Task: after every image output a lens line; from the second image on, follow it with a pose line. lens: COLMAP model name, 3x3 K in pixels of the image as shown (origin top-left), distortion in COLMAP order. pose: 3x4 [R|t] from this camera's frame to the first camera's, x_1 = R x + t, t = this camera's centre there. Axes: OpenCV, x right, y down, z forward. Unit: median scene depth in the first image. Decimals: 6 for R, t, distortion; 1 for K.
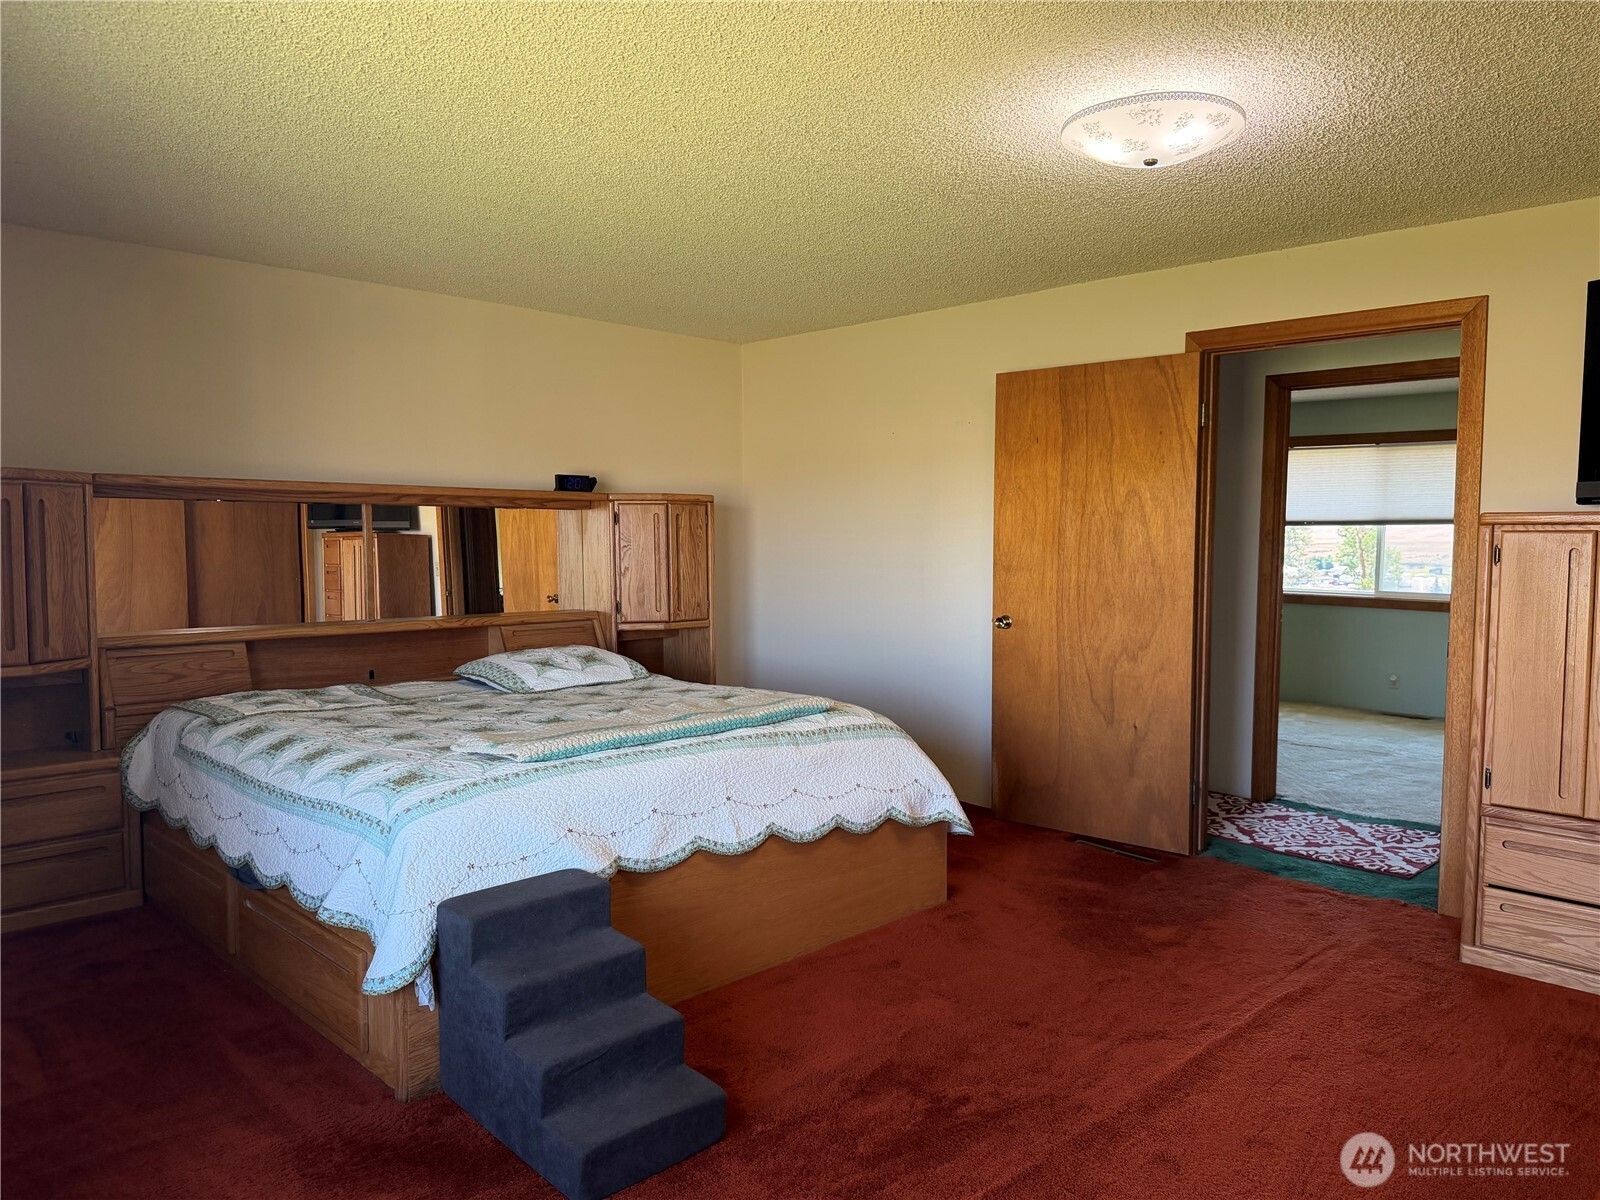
lens RADIAL K [[1114.8, 0, 800.0], [0, 1114.8, 600.0], [0, 0, 1]] dist [0.049827, -0.065006]
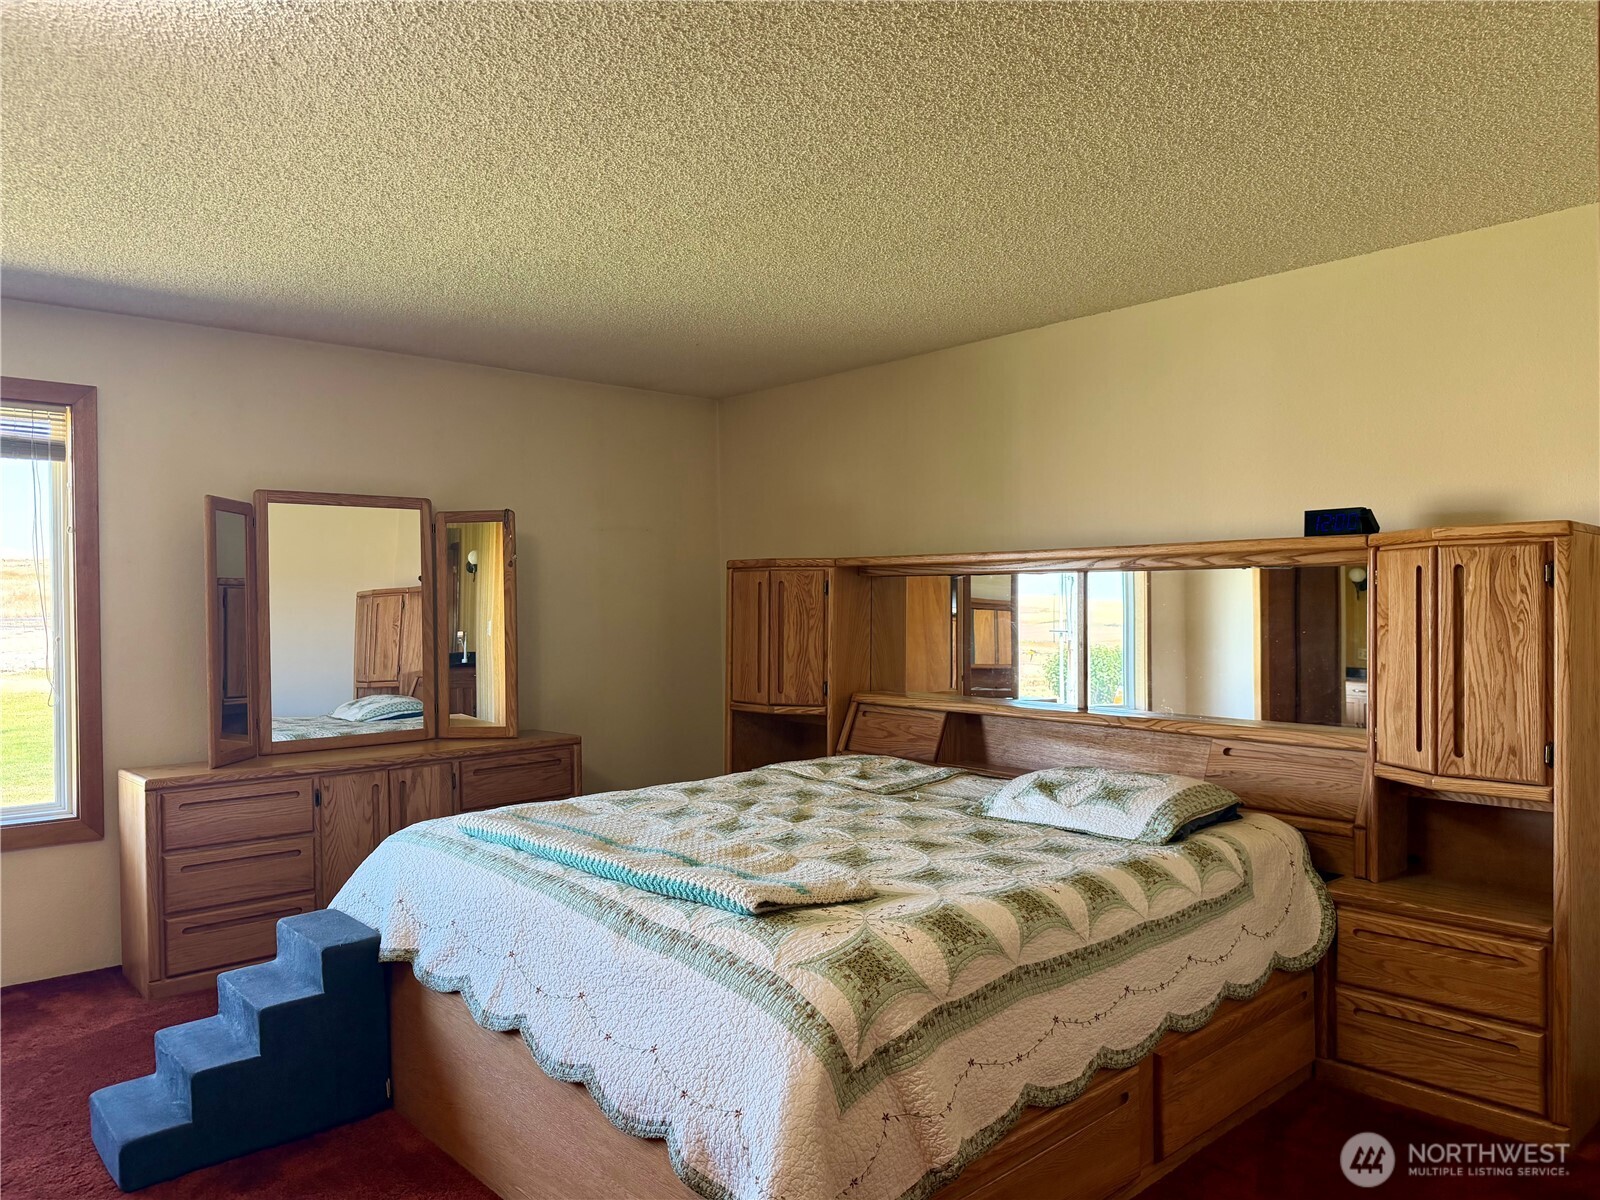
lens RADIAL K [[1114.8, 0, 800.0], [0, 1114.8, 600.0], [0, 0, 1]] dist [0.049827, -0.065006]
pose [[-0.051584, 0.000946, -0.998668, 0.530441], [-0.047869, 0.998848, 0.003419, -0.061561], [0.997521, 0.047981, -0.051479, 0.919351]]
